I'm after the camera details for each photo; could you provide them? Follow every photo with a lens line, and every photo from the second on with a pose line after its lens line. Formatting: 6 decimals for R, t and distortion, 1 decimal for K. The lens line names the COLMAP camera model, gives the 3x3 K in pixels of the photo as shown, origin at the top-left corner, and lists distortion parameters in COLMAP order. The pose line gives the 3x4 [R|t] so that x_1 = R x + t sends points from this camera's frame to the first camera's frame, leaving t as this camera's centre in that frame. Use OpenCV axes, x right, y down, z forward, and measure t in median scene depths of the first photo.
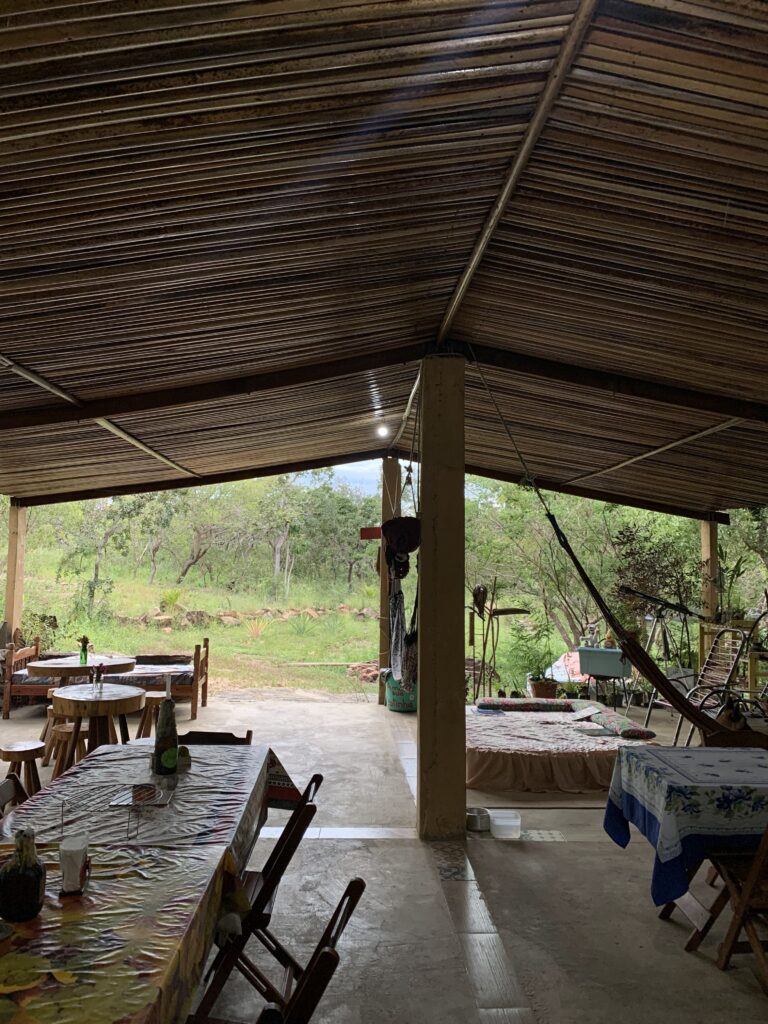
lens RADIAL K [[754.4, 0, 383.7], [0, 754.4, 497.7], [0, 0, 1]] dist [0.023770, -0.027269]
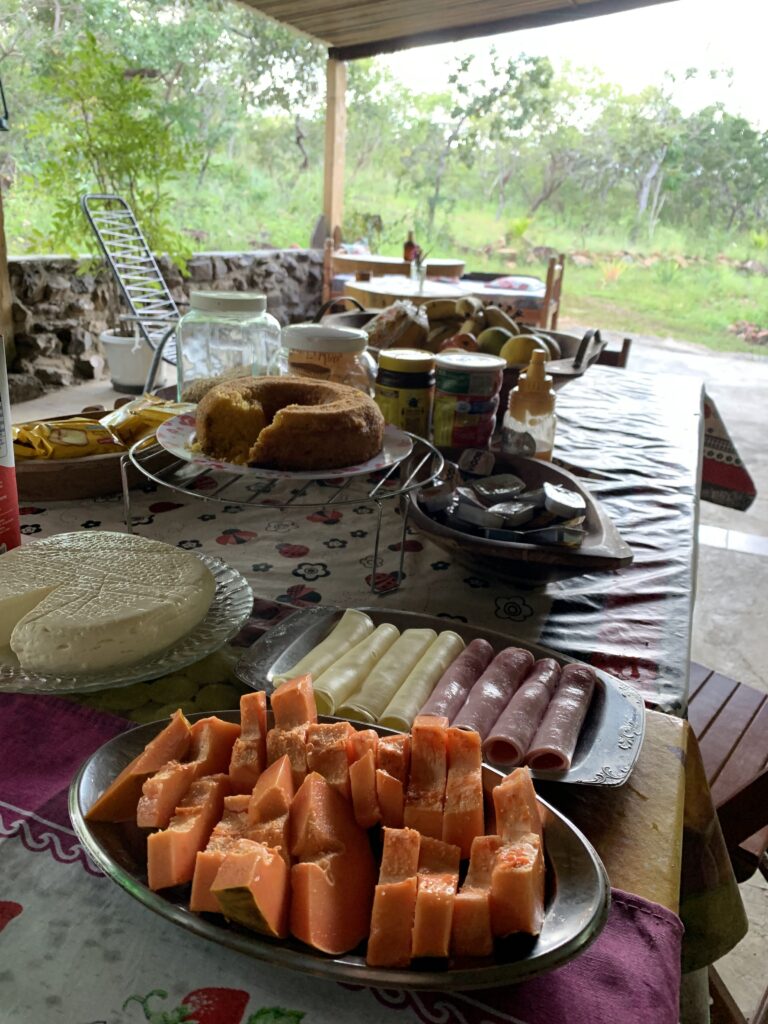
lens RADIAL K [[754.4, 0, 383.7], [0, 754.4, 497.7], [0, 0, 1]] dist [0.023770, -0.027269]
pose [[0.904614, 0.183575, -0.384674, -0.029132], [-0.000527, 0.902979, 0.429683, 0.038657], [0.426231, -0.388495, 0.816944, 0.101674]]
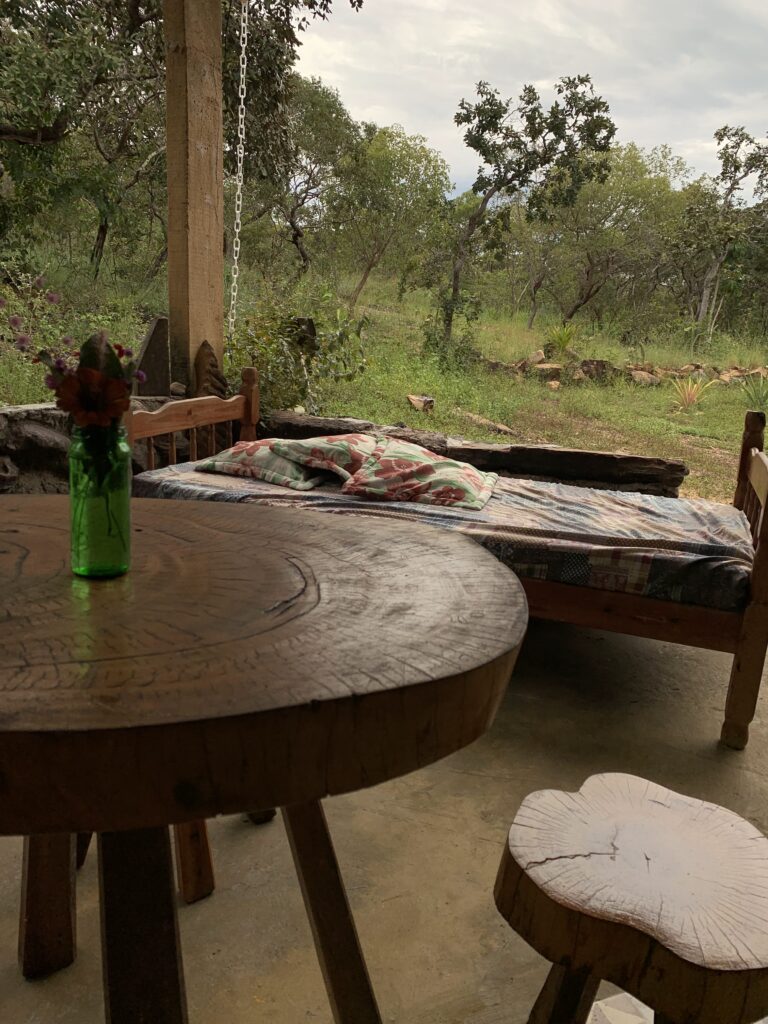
lens RADIAL K [[726.0, 0, 384.3], [0, 726.0, 538.3], [0, 0, 1]] dist [0.000747, -0.002132]
pose [[0.885690, 0.158503, -0.436383, -0.107635], [0.012457, 0.931468, 0.363610, 0.060367], [0.464110, -0.327481, 0.823017, 0.324504]]
